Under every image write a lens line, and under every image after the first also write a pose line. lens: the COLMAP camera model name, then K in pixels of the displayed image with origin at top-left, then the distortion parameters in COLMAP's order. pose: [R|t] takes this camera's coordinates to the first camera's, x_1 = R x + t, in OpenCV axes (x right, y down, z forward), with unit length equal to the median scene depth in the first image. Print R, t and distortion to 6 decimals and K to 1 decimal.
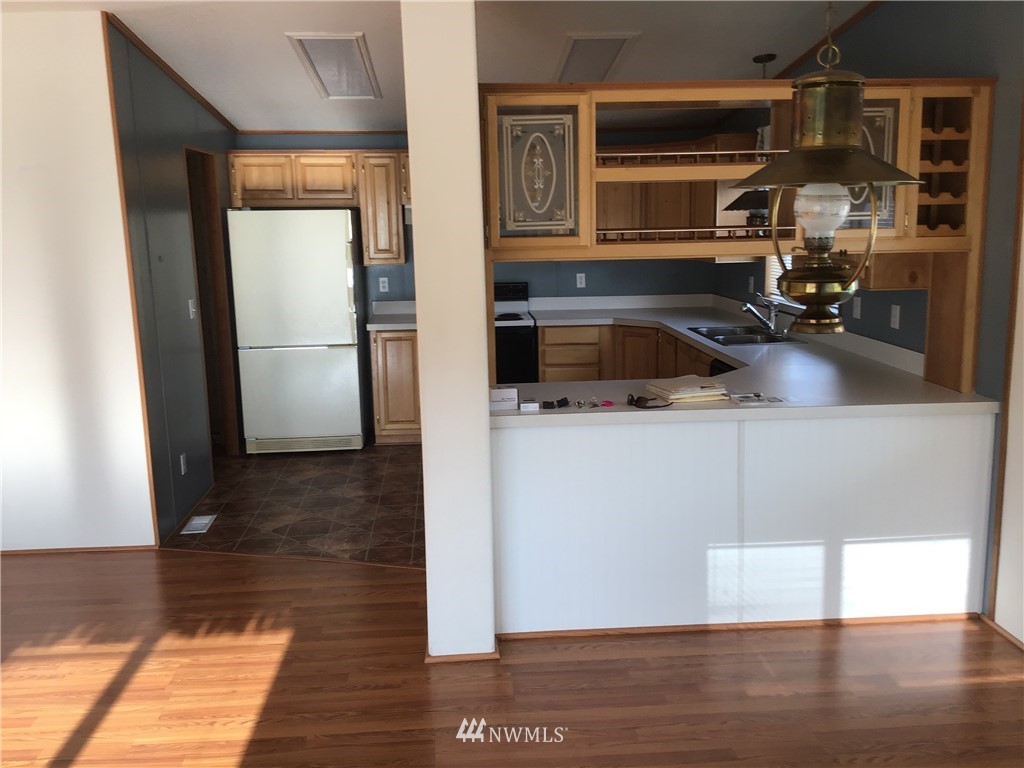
lens RADIAL K [[940.8, 0, 510.2], [0, 940.8, 387.4], [0, 0, 1]] dist [0.036979, 0.000000]
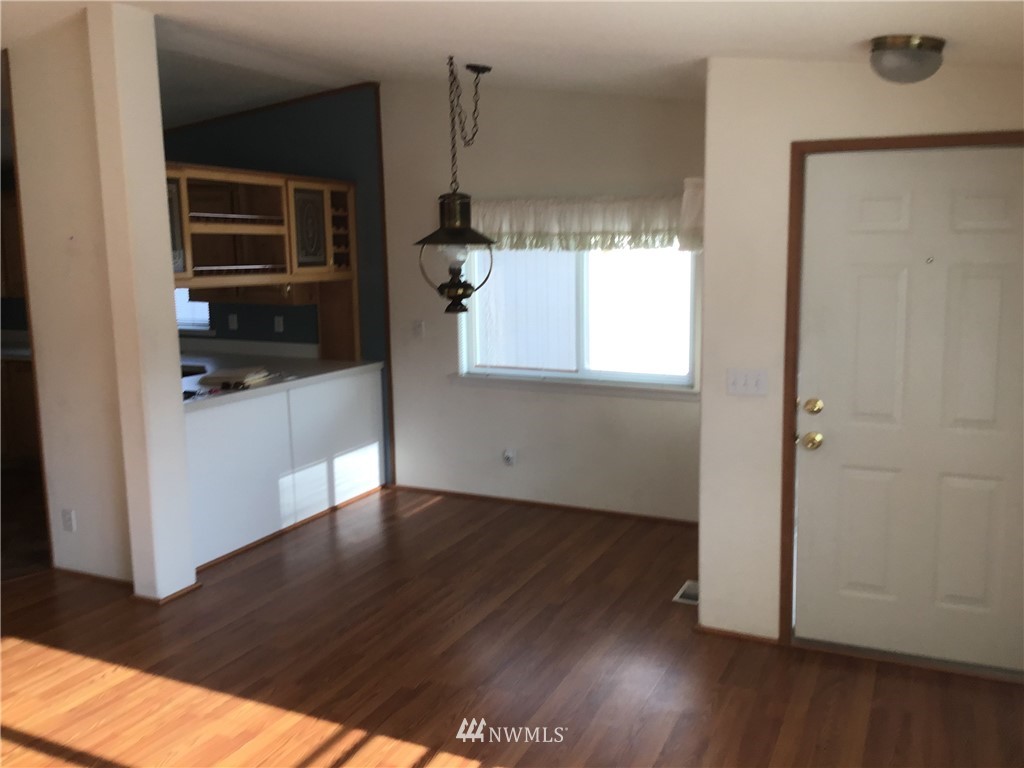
lens RADIAL K [[940.8, 0, 510.4], [0, 940.8, 378.9], [0, 0, 1]] dist [0.036979, 0.000000]
pose [[0.470688, -0.108748, 0.875572, -0.913758], [0.149658, 0.987835, 0.042239, 0.006868], [-0.869514, 0.111155, 0.481237, -0.059791]]
